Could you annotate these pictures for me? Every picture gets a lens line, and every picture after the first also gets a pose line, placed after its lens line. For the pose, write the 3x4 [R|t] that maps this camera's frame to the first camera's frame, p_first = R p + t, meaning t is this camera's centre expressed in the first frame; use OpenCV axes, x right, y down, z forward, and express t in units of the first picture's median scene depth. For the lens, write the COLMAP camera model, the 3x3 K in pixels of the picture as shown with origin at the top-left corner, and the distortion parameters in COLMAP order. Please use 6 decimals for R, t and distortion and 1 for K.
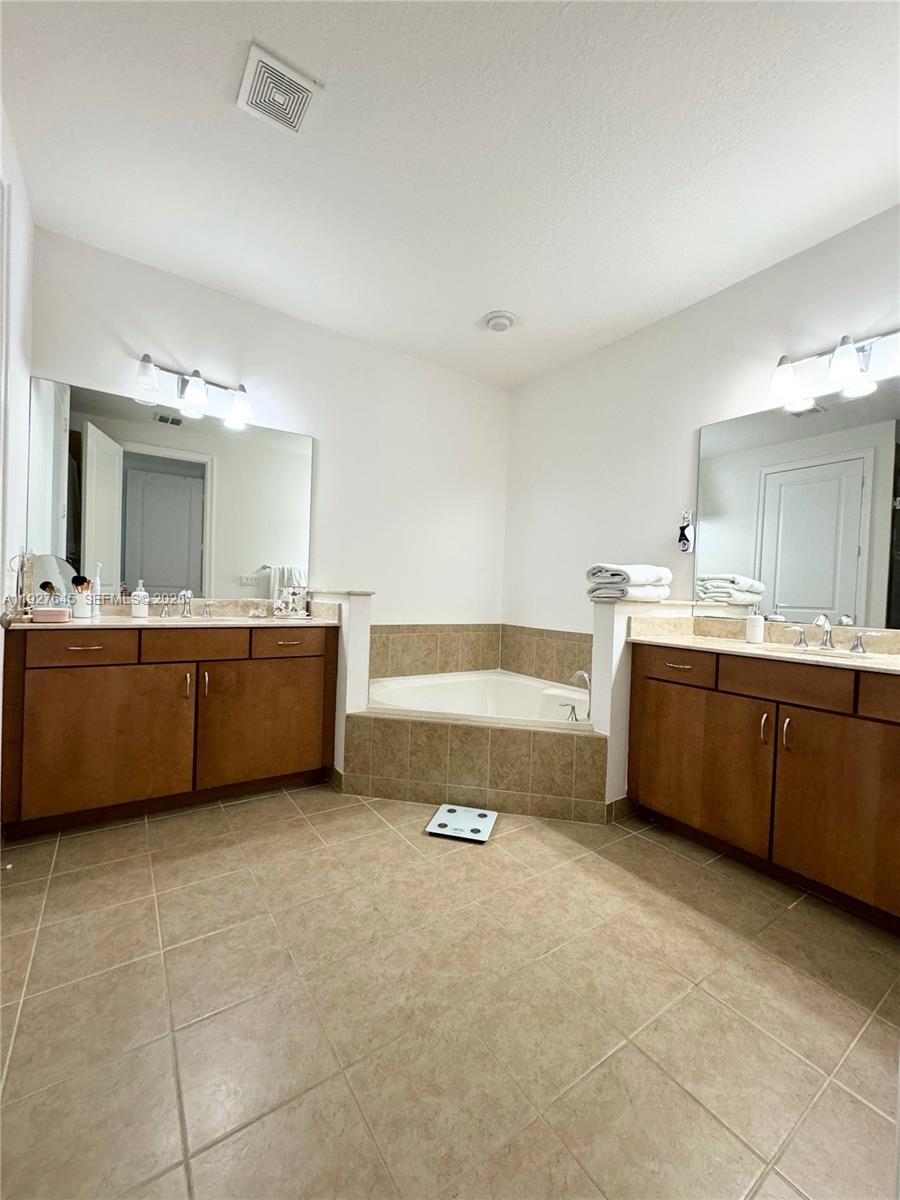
lens RADIAL K [[480.8, 0, 451.6], [0, 480.8, 600.2], [0, 0, 1]] dist [-0.000643, 0.000176]
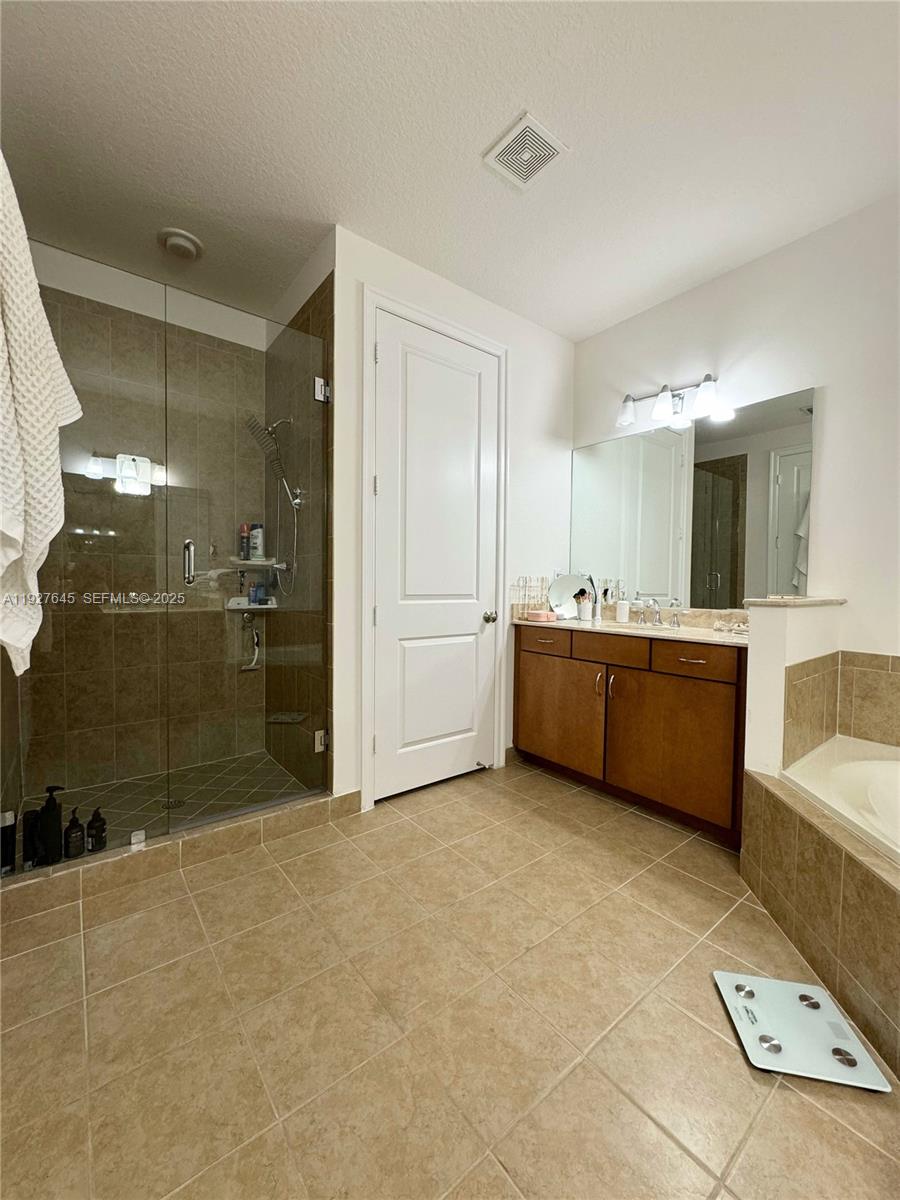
lens RADIAL K [[480.8, 0, 450.9], [0, 480.8, 599.7], [0, 0, 1]] dist [-0.000643, 0.000176]
pose [[0.065510, -0.000644, -0.997852, 0.592213], [-0.023323, 0.999726, -0.002176, -0.009638], [0.997579, 0.023416, 0.065477, 0.623065]]
